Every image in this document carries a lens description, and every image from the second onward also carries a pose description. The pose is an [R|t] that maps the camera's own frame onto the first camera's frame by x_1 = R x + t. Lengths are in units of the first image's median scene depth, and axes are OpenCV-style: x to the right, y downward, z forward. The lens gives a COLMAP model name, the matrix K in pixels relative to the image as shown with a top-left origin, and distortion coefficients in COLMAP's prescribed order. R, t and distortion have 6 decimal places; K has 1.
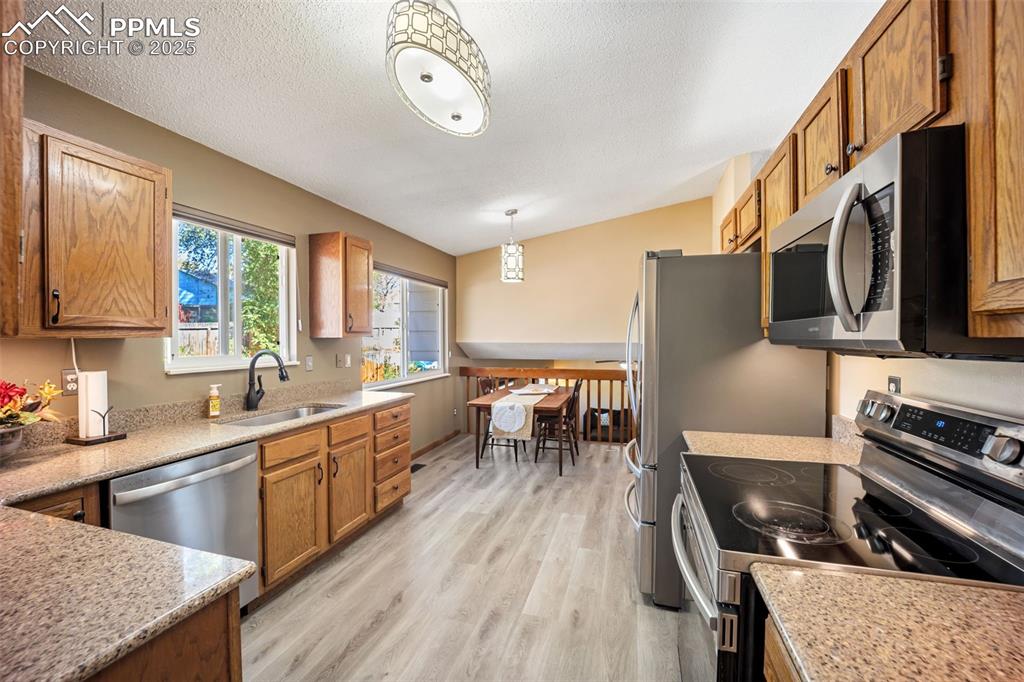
lens RADIAL K [[412.2, 0, 515.1], [0, 412.2, 339.9], [0, 0, 1]] dist [-0.001899, -0.000204]
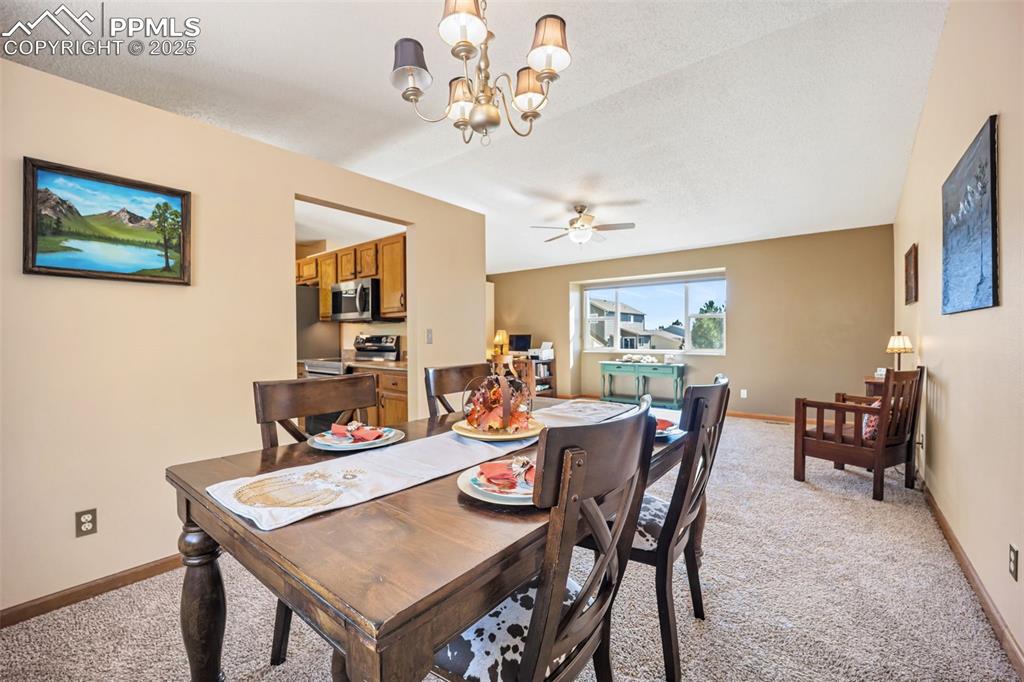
lens RADIAL K [[412.2, 0, 514.5], [0, 412.2, 338.3], [0, 0, 1]] dist [-0.001899, -0.000204]
pose [[0.379826, -0.005221, 0.925043, -0.791367], [0.010371, 0.999945, 0.001385, 0.067561], [-0.925000, 0.009068, 0.379859, -0.657614]]
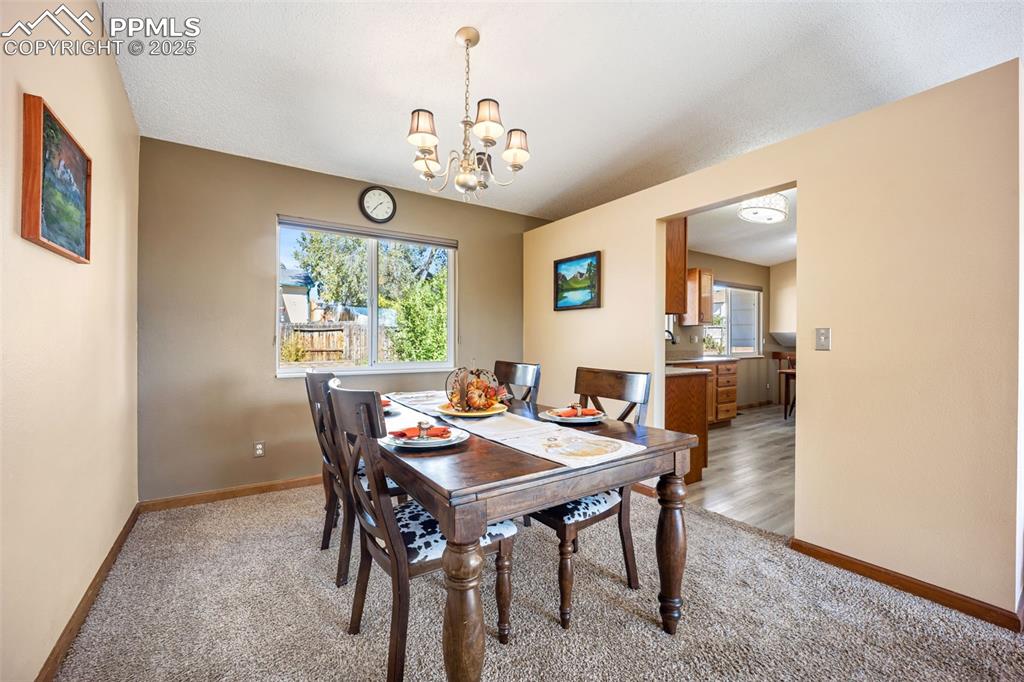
lens RADIAL K [[412.2, 0, 512.0], [0, 412.2, 340.3], [0, 0, 1]] dist [-0.001899, -0.000204]
pose [[0.764975, 0.010288, -0.643978, 0.127918], [-0.011943, 0.999927, 0.001788, 0.067130], [0.643950, 0.006324, 0.765042, -0.903062]]
